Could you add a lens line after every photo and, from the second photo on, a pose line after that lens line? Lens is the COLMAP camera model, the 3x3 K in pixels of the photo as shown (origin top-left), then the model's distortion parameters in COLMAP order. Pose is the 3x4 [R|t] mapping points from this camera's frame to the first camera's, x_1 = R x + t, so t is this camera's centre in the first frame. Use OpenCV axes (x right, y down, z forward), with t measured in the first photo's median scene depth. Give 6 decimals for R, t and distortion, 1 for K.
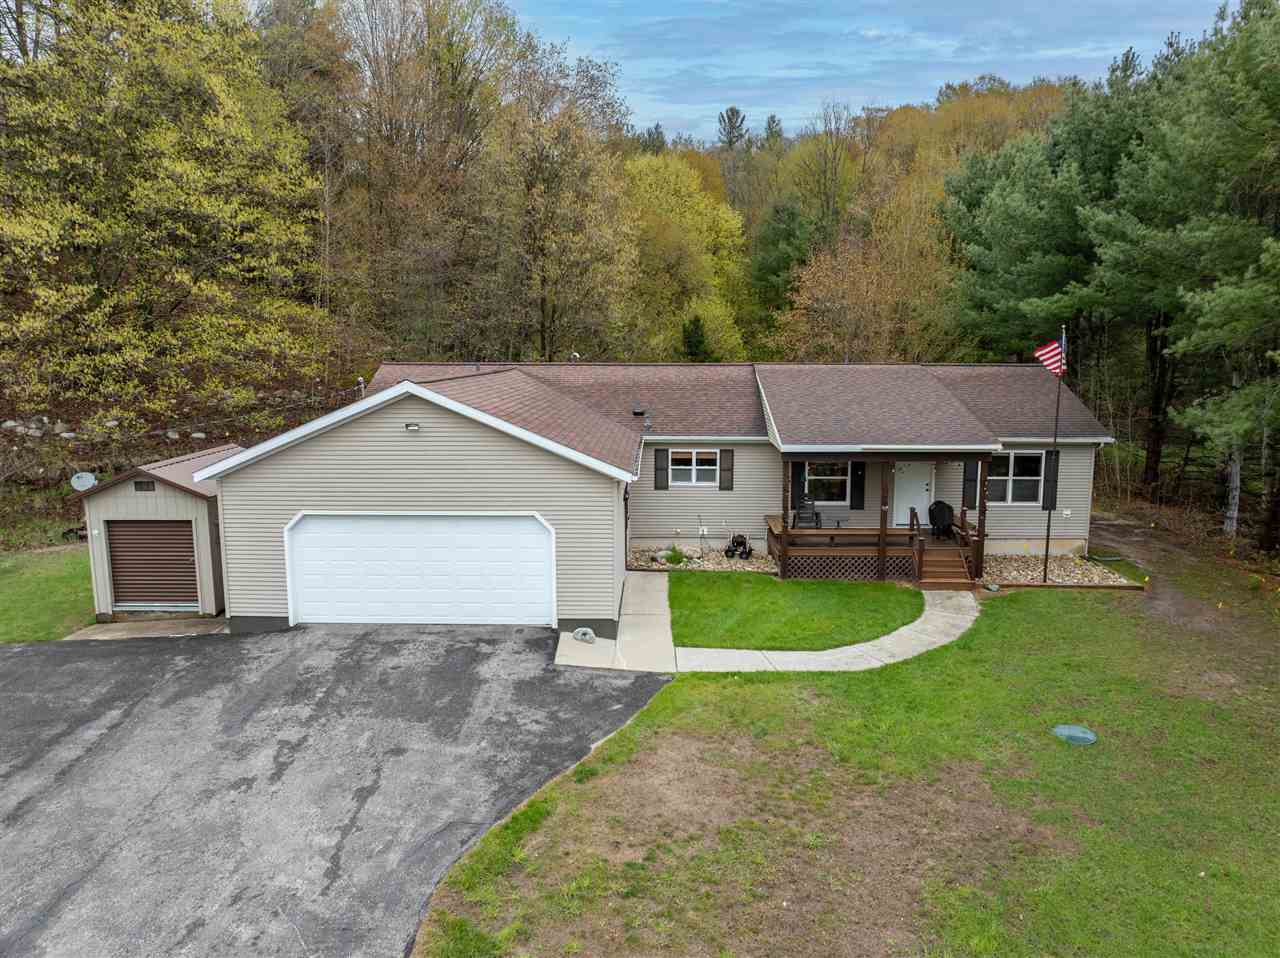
lens RADIAL K [[908.7, 0, 640.0], [0, 908.7, 479.0], [0, 0, 1]] dist [-0.034834, -0.002981]
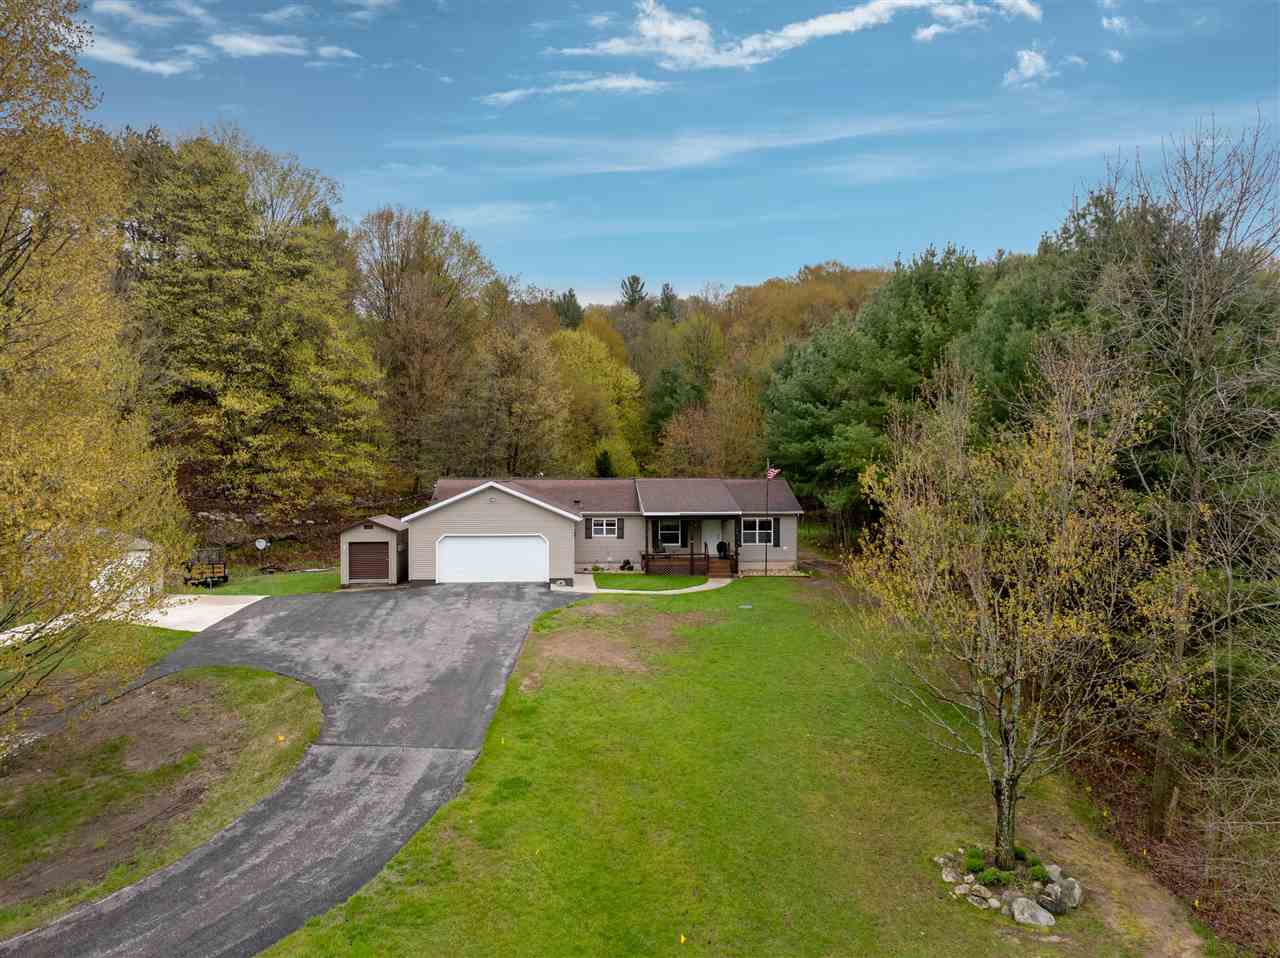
lens RADIAL K [[908.7, 0, 640.0], [0, 908.7, 479.0], [0, 0, 1]] dist [-0.034834, -0.002981]
pose [[0.995103, -0.001406, 0.098833, -0.063642], [0.015267, 0.990087, -0.139626, 0.166618], [-0.097657, 0.140451, 0.985260, -1.042264]]
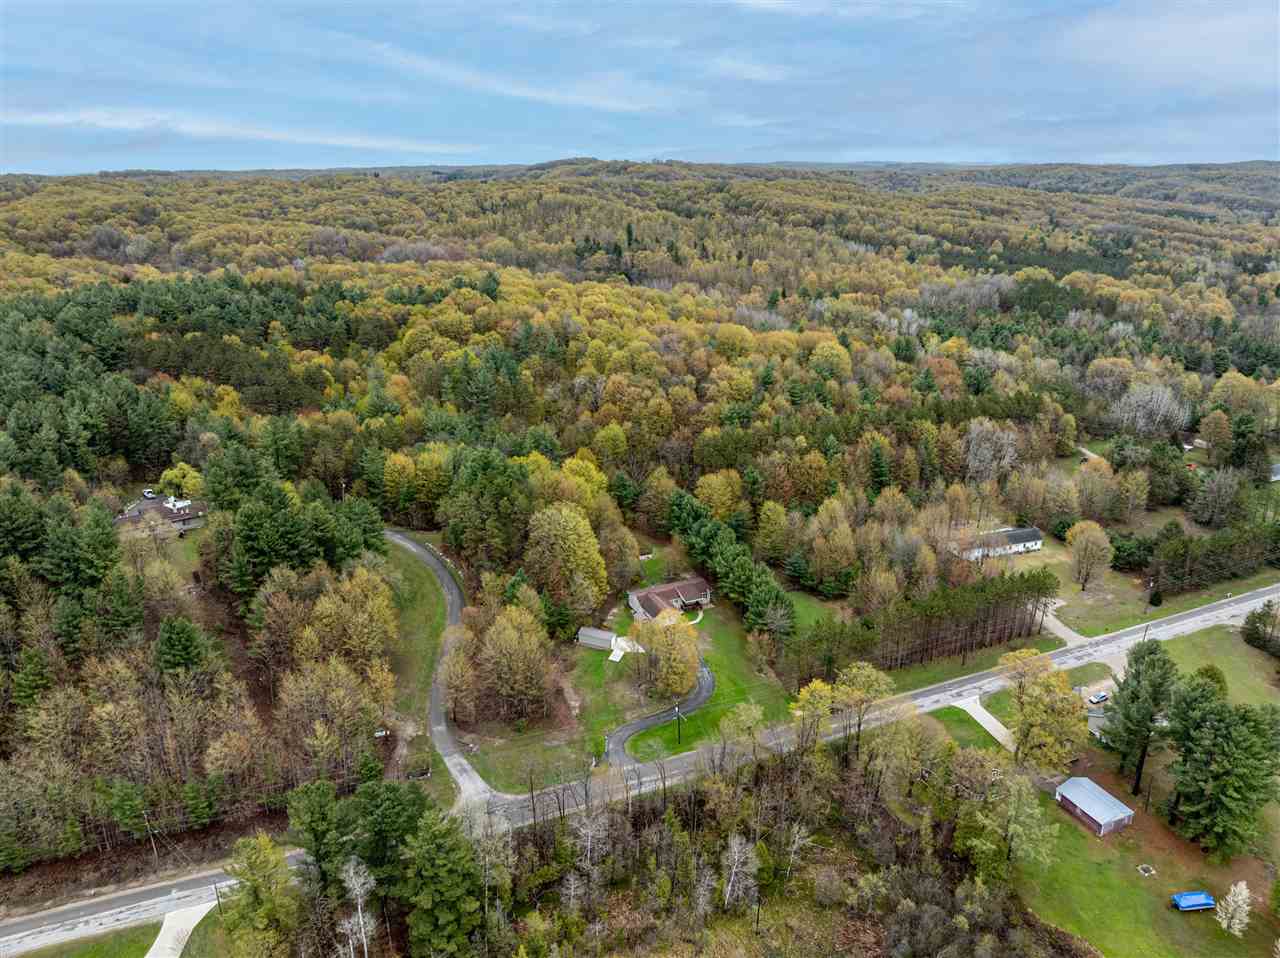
lens RADIAL K [[908.7, 0, 640.0], [0, 908.7, 479.0], [0, 0, 1]] dist [-0.034834, -0.002981]
pose [[0.901058, -0.153292, 0.405704, -4.058150], [0.072168, 0.975406, 0.208266, -3.382174], [-0.427652, -0.158381, 0.889960, -7.379208]]
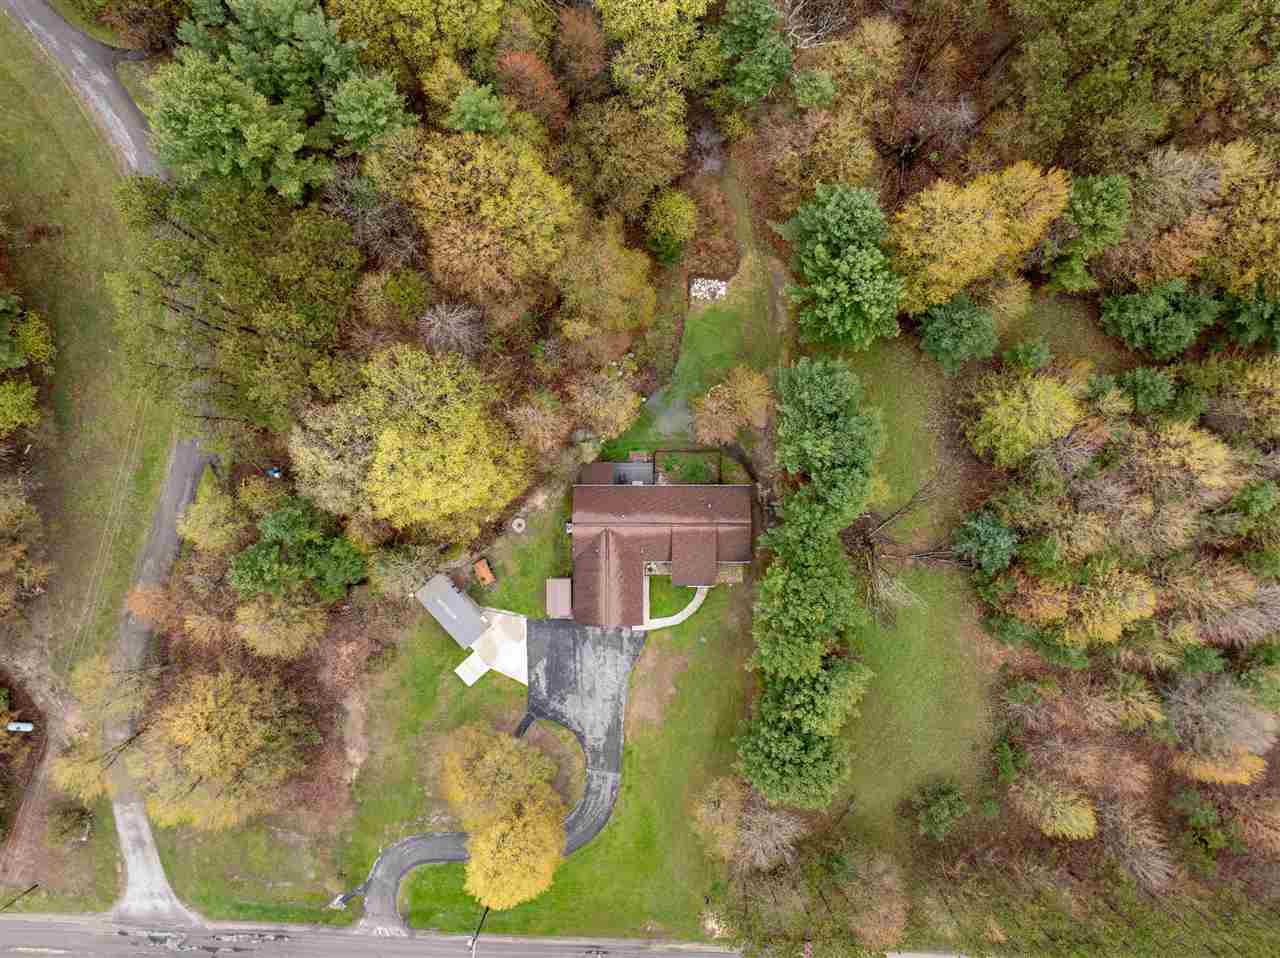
lens RADIAL K [[908.7, 0, 640.0], [0, 908.7, 479.0], [0, 0, 1]] dist [-0.034834, -0.002981]
pose [[0.999672, -0.024807, -0.006398, 0.023923], [0.009902, 0.143837, 0.989552, -4.441671], [-0.023628, -0.989290, 0.144035, 0.750943]]
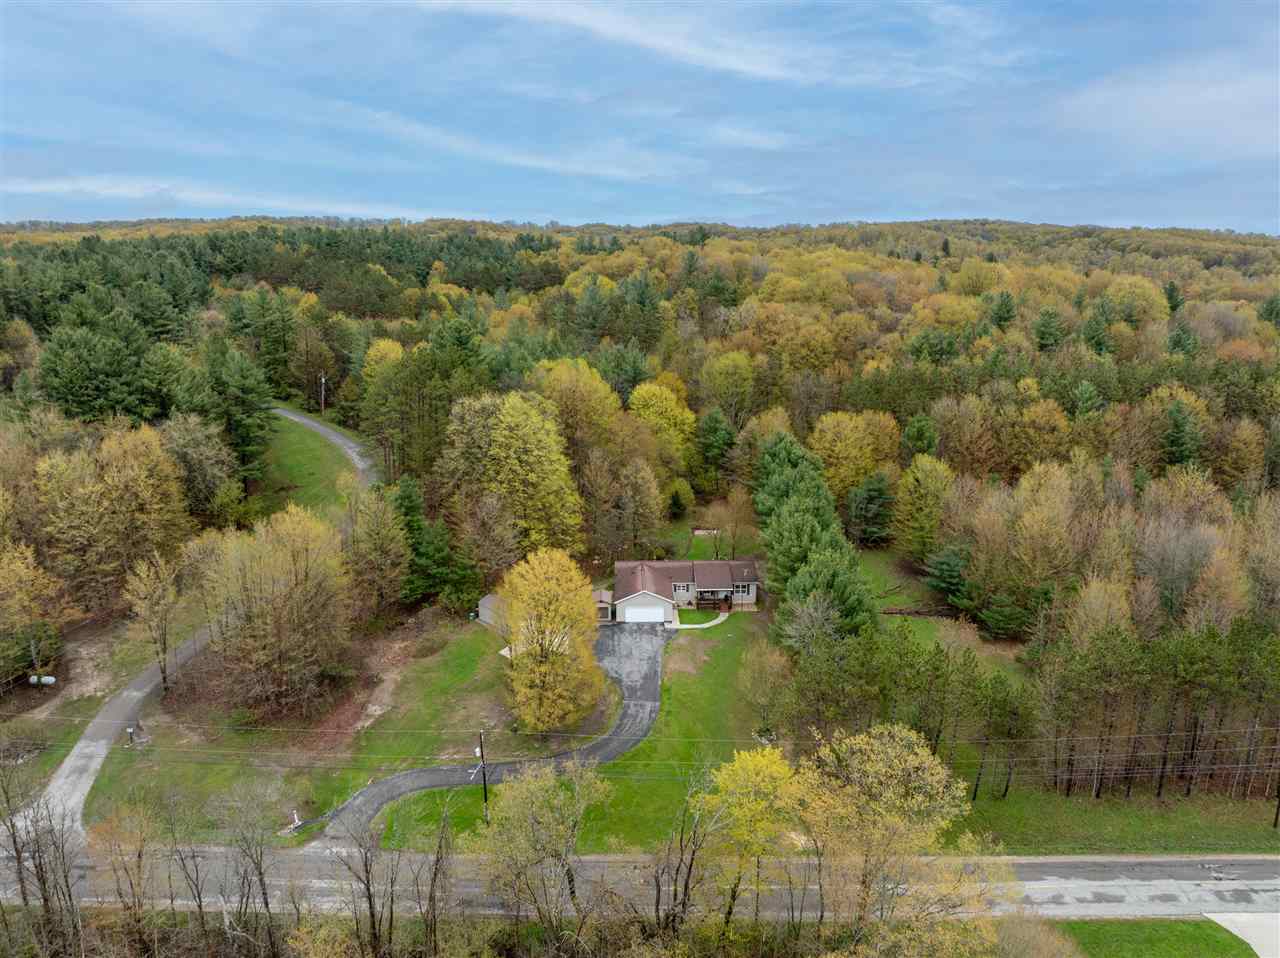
lens RADIAL K [[908.7, 0, 640.0], [0, 908.7, 479.0], [0, 0, 1]] dist [-0.034834, -0.002981]
pose [[0.999090, -0.008573, 0.041787, -0.404187], [0.004637, 0.995619, 0.093387, -1.155242], [-0.042405, -0.093108, 0.994753, -4.264343]]
